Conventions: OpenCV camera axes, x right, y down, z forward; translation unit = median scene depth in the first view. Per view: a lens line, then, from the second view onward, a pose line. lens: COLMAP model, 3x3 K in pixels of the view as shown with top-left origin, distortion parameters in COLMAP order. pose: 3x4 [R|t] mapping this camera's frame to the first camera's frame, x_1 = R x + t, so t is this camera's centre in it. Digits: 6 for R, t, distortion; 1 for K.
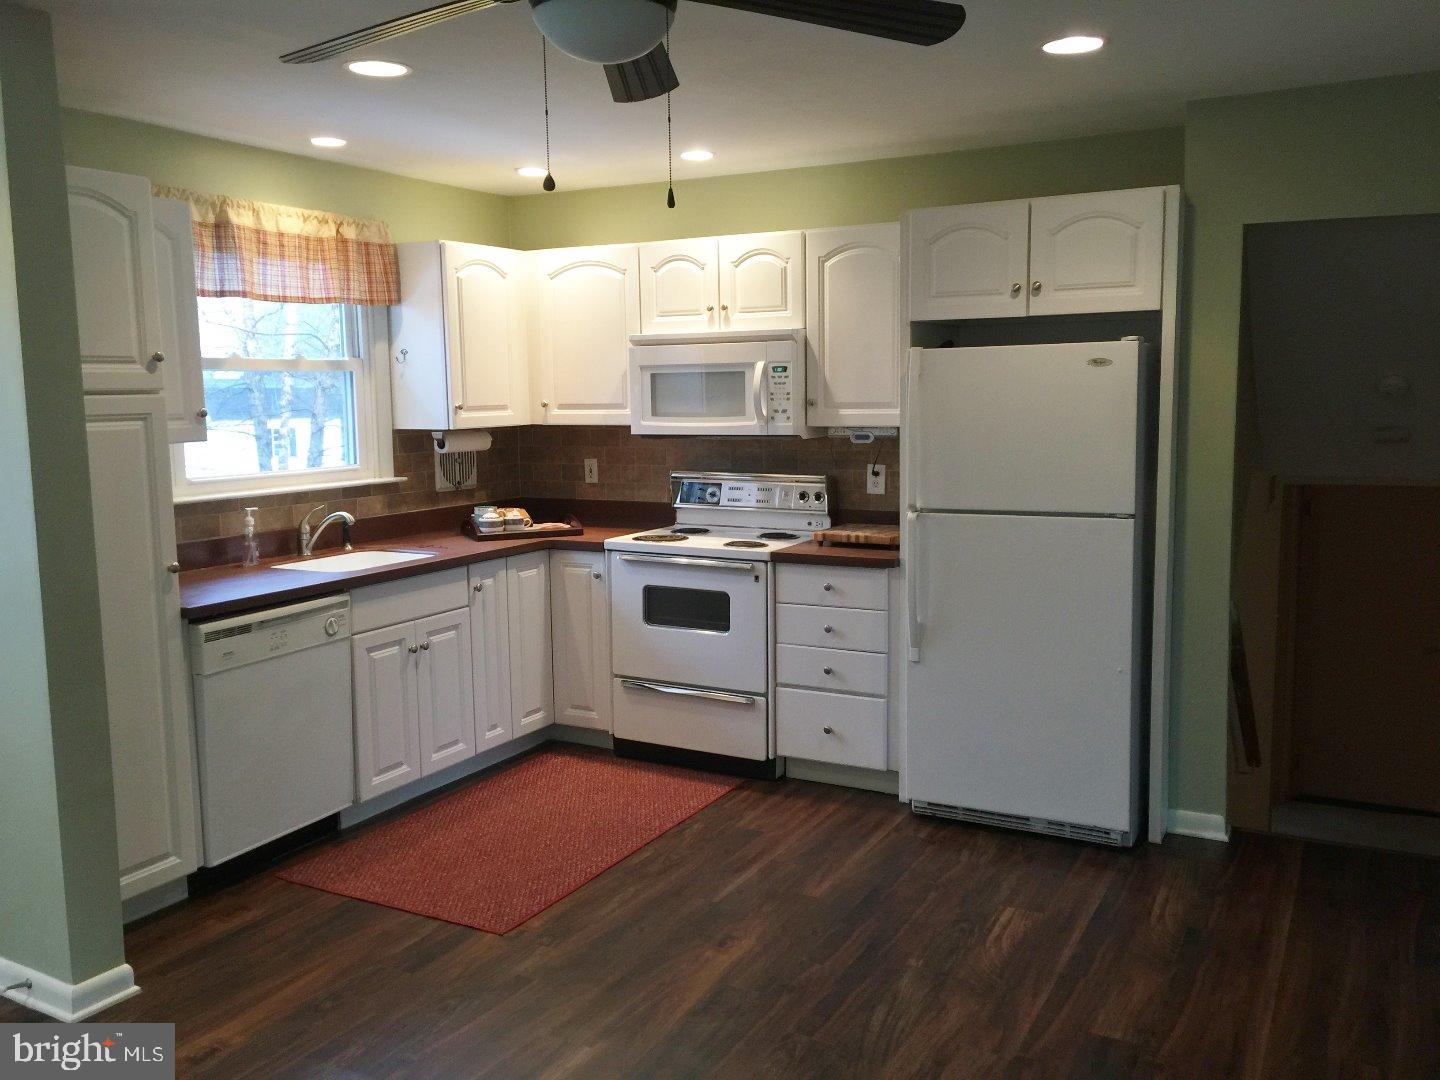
lens RADIAL K [[1227.1, 0, 726.3], [0, 1227.1, 529.0], [0, 0, 1]] dist [0.088761, -0.130299]
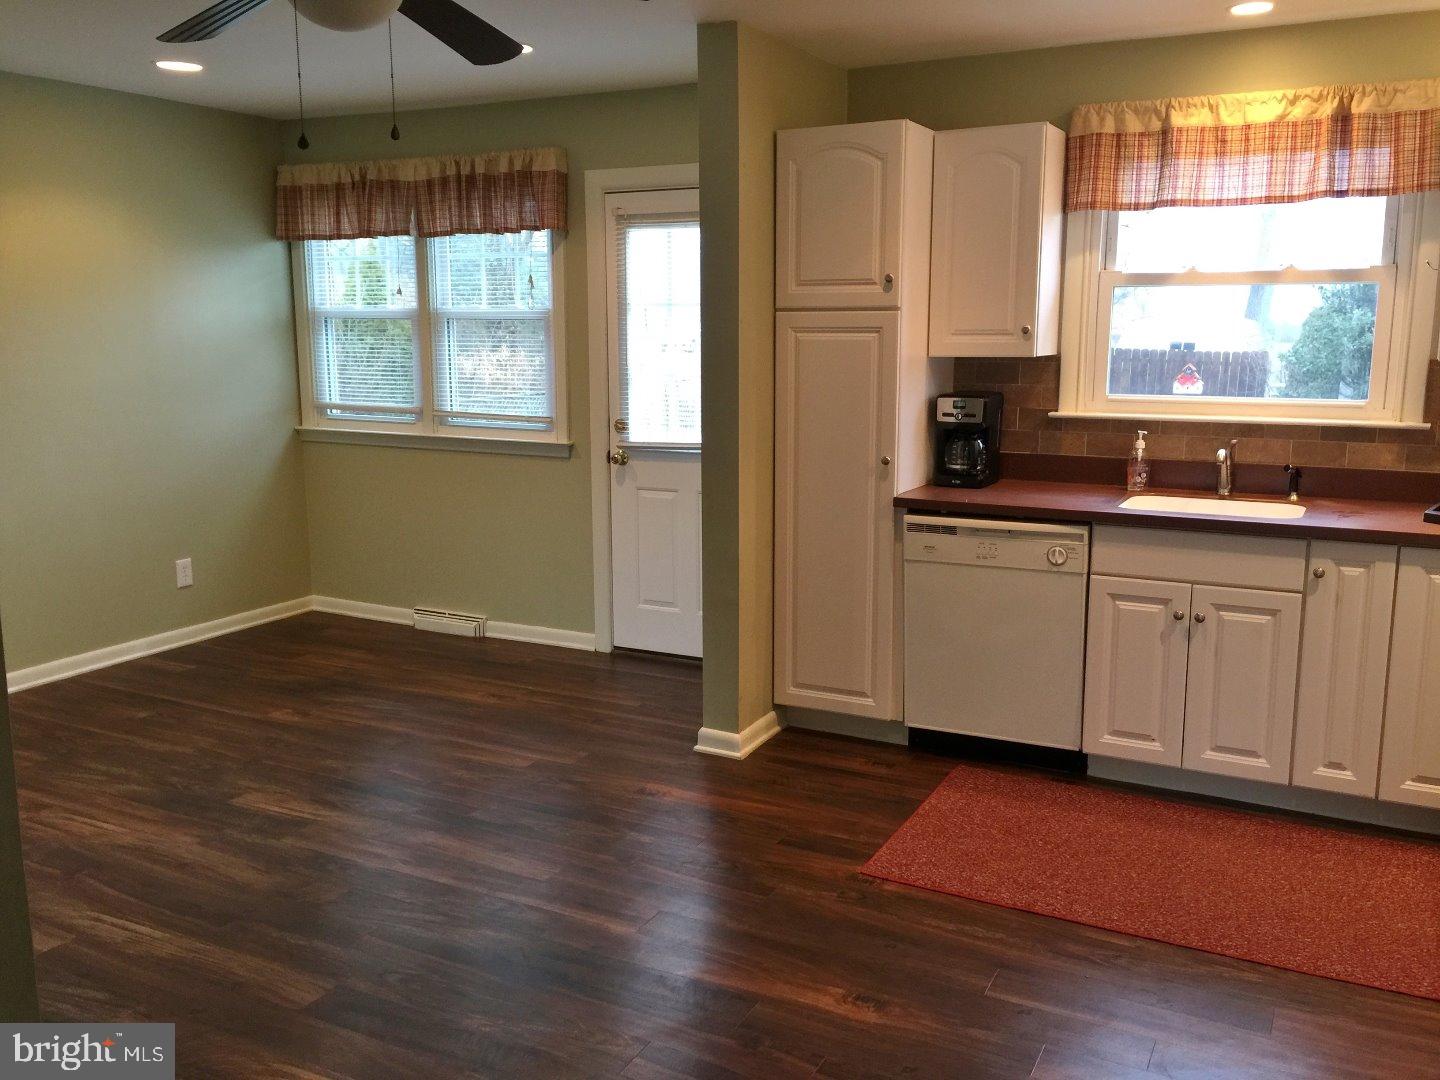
lens RADIAL K [[1227.1, 0, 726.3], [0, 1227.1, 529.0], [0, 0, 1]] dist [0.088761, -0.130299]
pose [[0.011609, 0.180396, -0.983526, 0.539446], [-0.115611, 0.977238, 0.177878, -0.071999], [0.993227, 0.111641, 0.032200, 0.623697]]
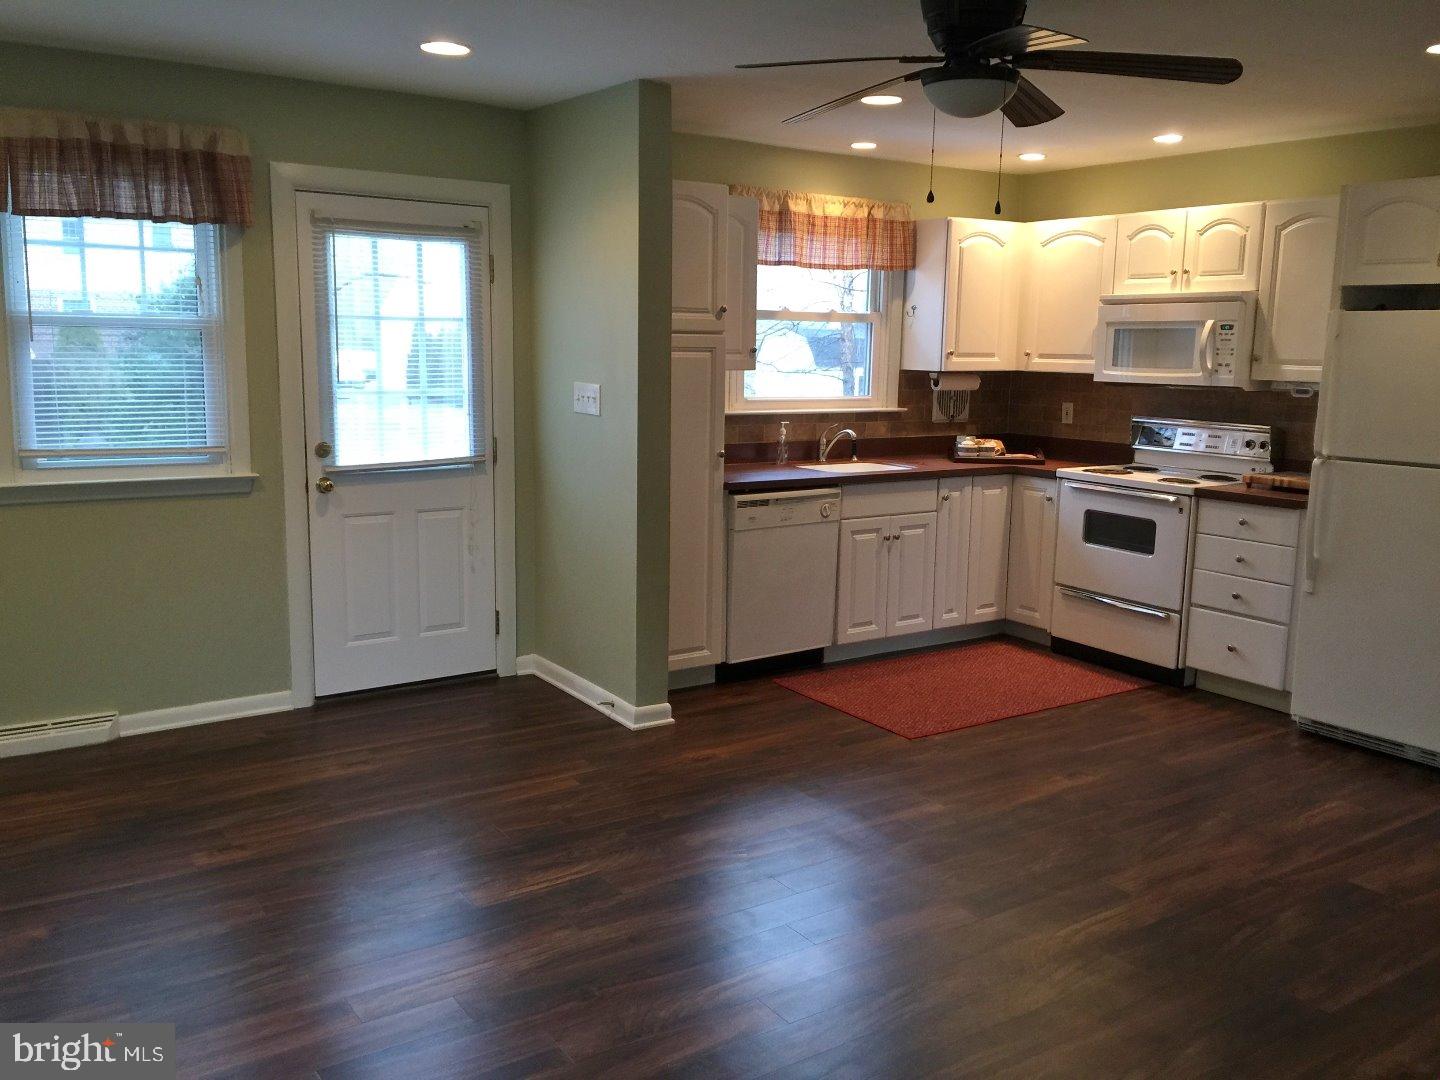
lens RADIAL K [[1227.1, 0, 726.3], [0, 1227.1, 529.0], [0, 0, 1]] dist [0.088761, -0.130299]
pose [[0.888803, 0.100011, -0.447244, 0.166126], [-0.084293, 0.994924, 0.054965, 0.029874], [0.450471, -0.011154, 0.892721, -0.223833]]
